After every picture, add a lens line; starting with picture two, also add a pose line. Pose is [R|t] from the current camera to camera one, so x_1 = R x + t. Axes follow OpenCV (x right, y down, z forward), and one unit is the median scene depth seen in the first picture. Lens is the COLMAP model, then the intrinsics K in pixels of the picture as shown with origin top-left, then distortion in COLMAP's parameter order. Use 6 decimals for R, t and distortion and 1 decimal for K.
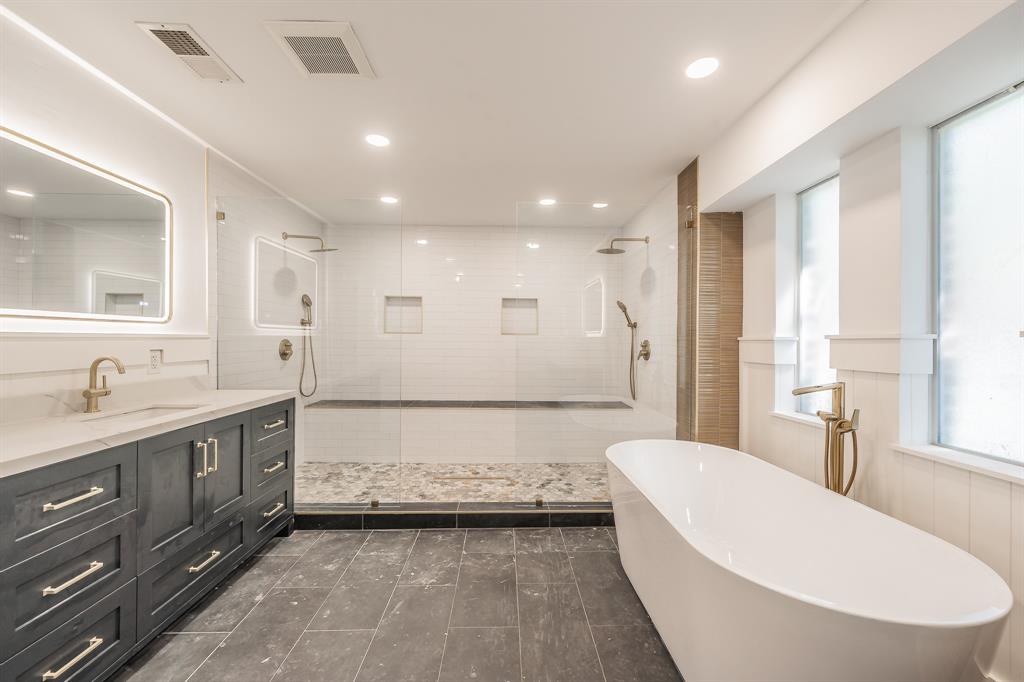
lens RADIAL K [[407.7, 0, 513.1], [0, 407.7, 338.2], [0, 0, 1]] dist [-0.001502, 0.001125]
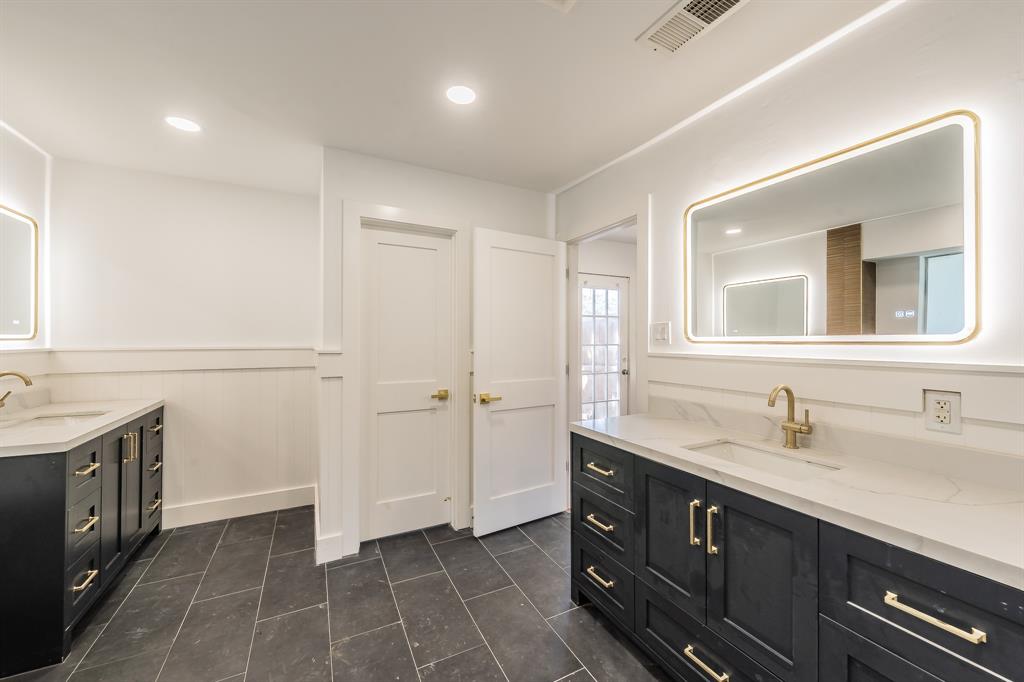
lens RADIAL K [[379.1, 0, 514.4], [0, 379.1, 341.6], [0, 0, 1]] dist [0.001006, -0.000169]
pose [[-0.887533, -0.006608, -0.460696, -0.115150], [-0.007175, 0.999974, -0.000521, -0.043282], [0.460687, 0.002843, -0.887558, 1.421861]]
